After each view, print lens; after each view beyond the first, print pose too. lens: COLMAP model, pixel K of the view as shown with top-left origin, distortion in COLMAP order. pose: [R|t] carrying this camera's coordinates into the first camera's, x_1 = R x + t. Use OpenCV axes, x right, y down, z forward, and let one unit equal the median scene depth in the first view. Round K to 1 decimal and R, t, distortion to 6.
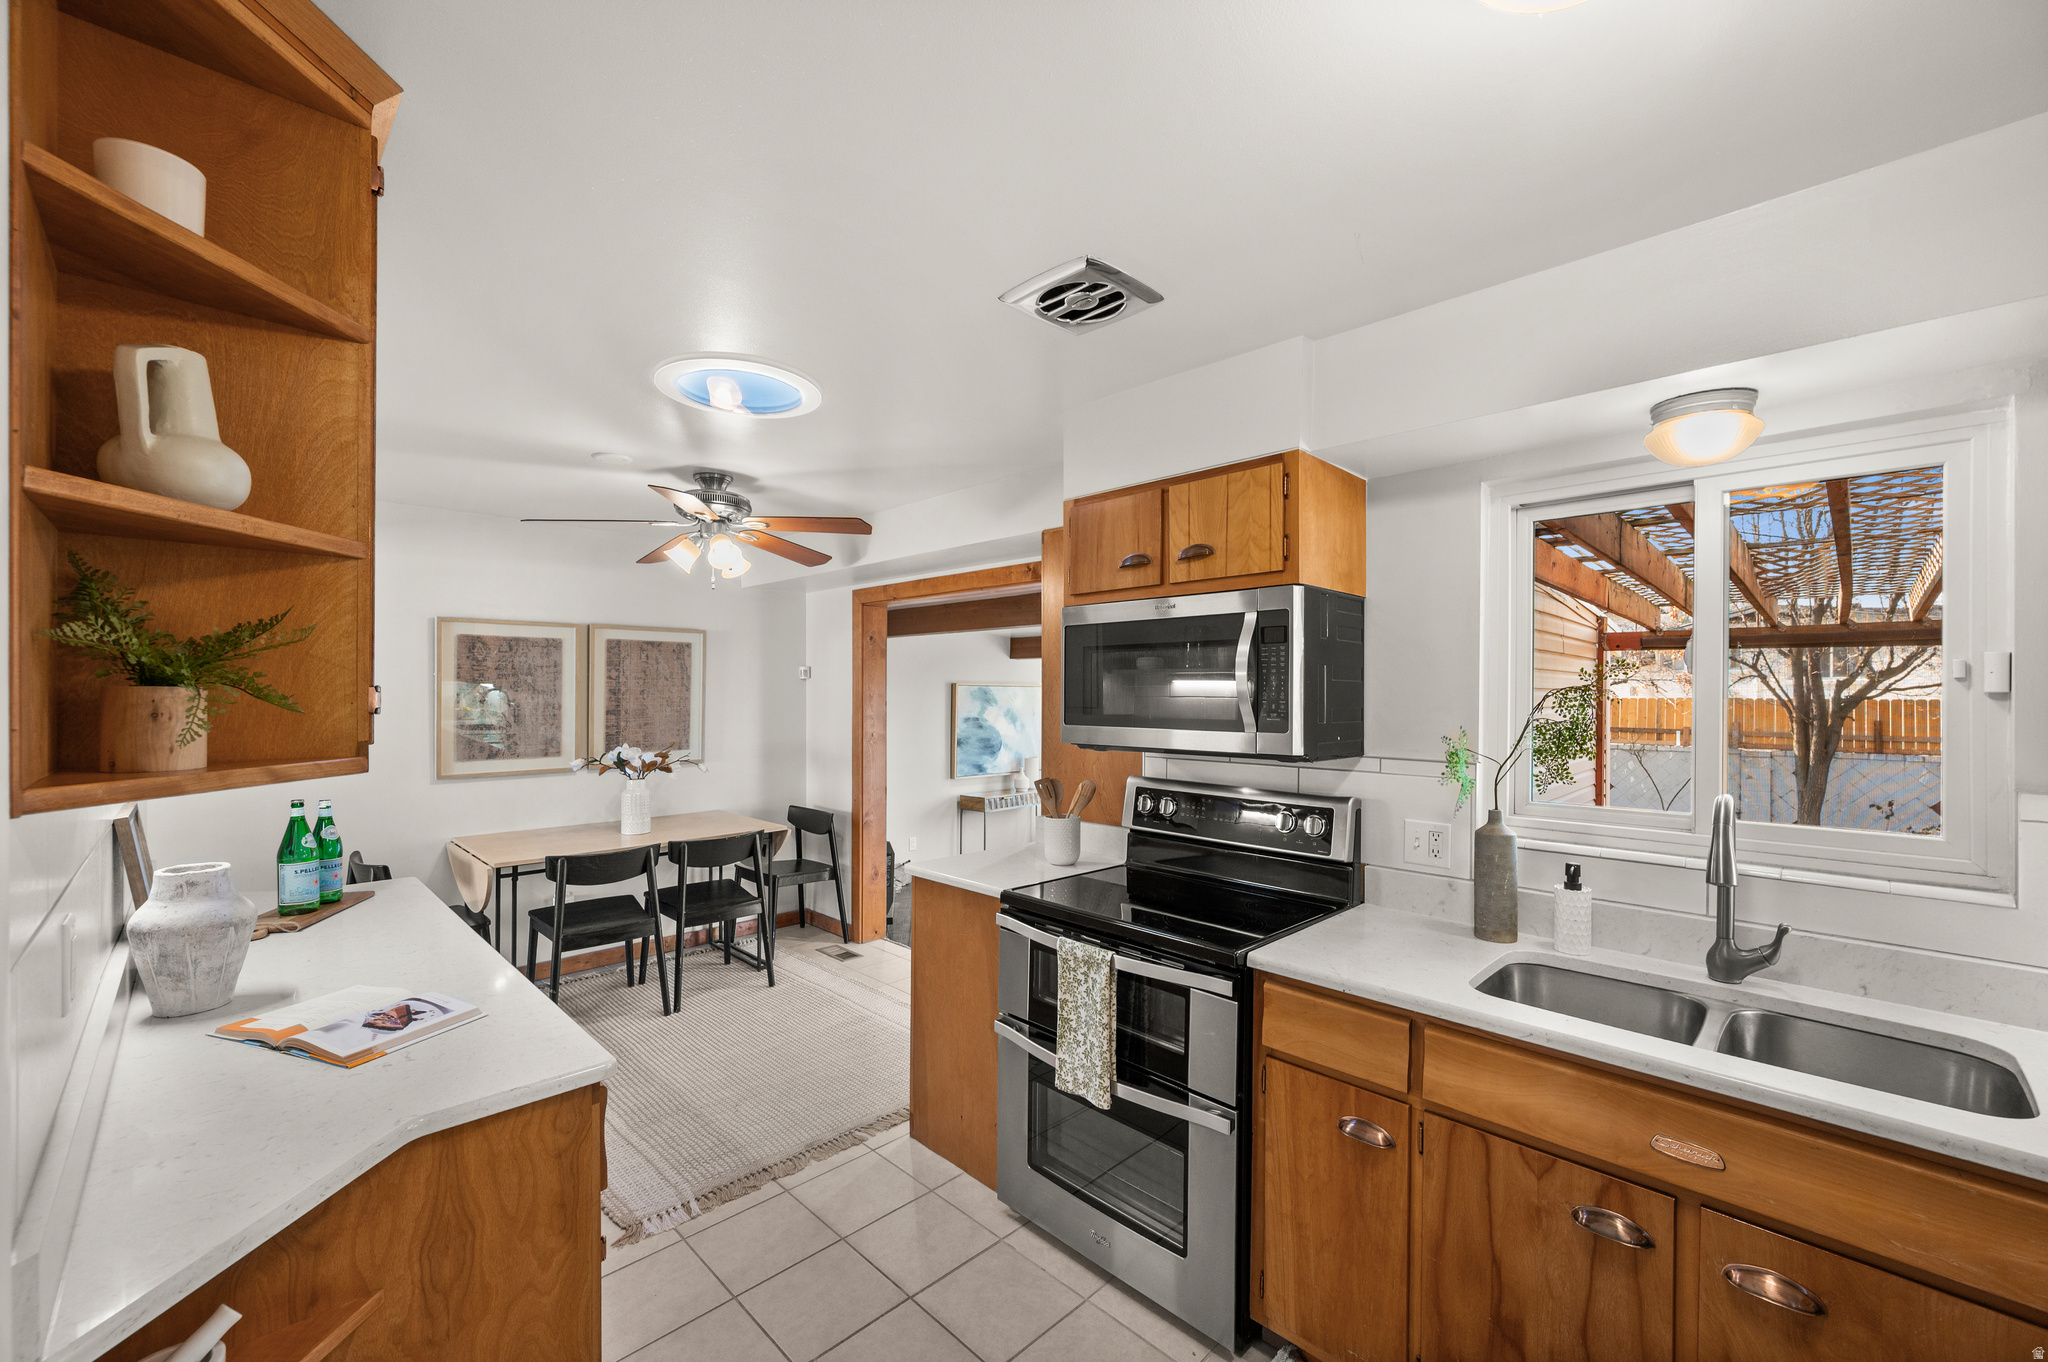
lens RADIAL K [[819.8, 0, 1021.6], [0, 819.8, 699.4], [0, 0, 1]] dist [0.009019, -0.000008]
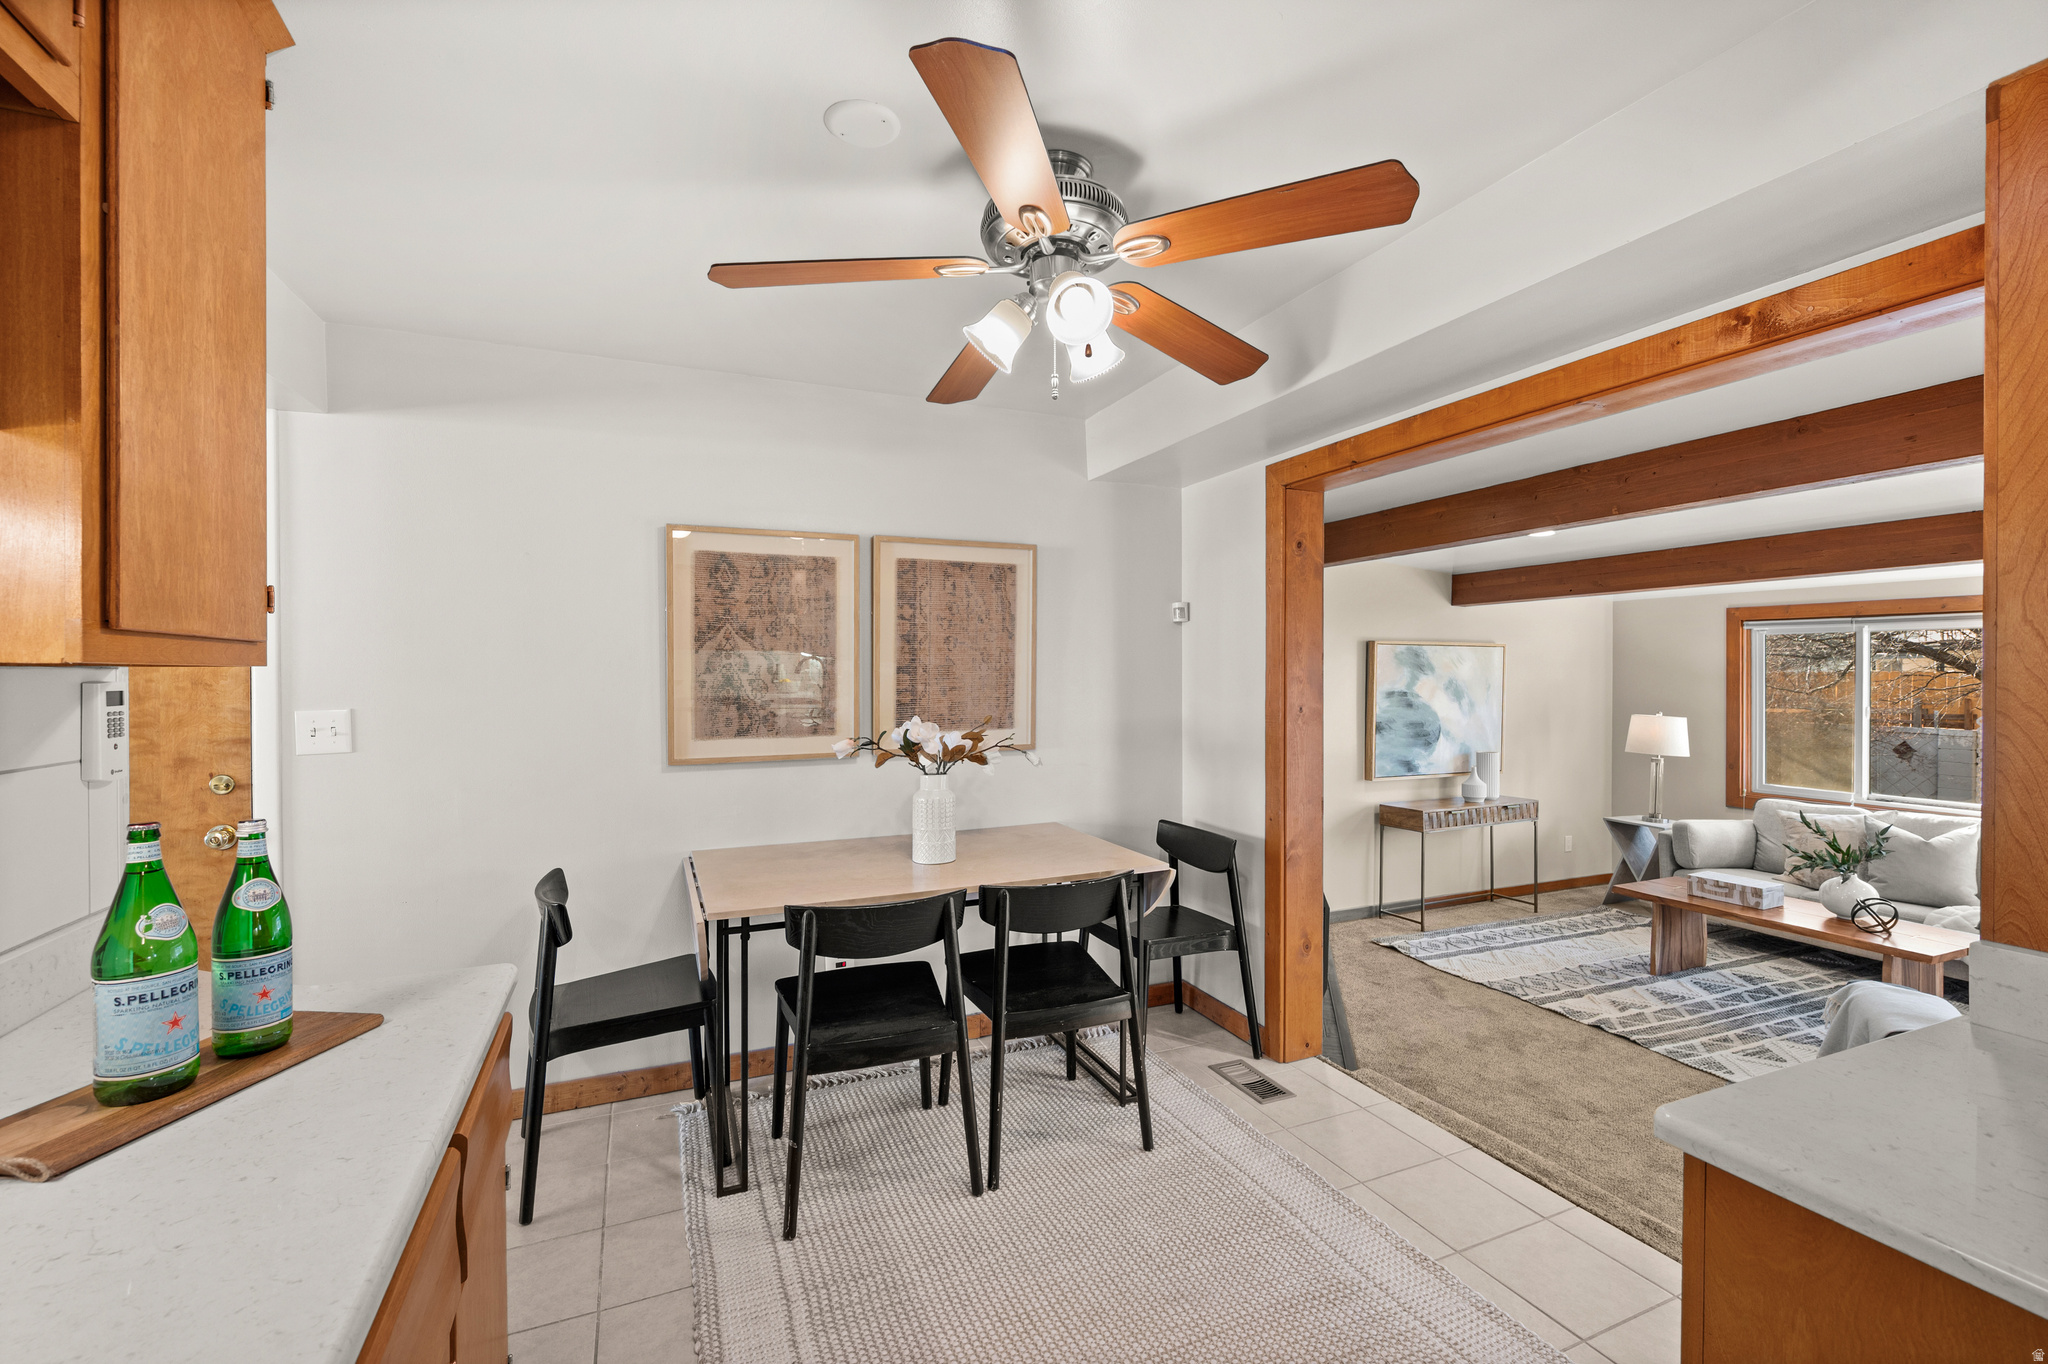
lens RADIAL K [[891.1, 0, 1023.9], [0, 891.1, 681.0], [0, 0, 1]] dist [-0.001927, -0.000680]
pose [[0.929407, -0.001758, -0.369052, -0.142698], [0.001820, 0.999998, -0.000181, 0.024512], [0.369051, -0.000503, 0.929409, 0.362565]]
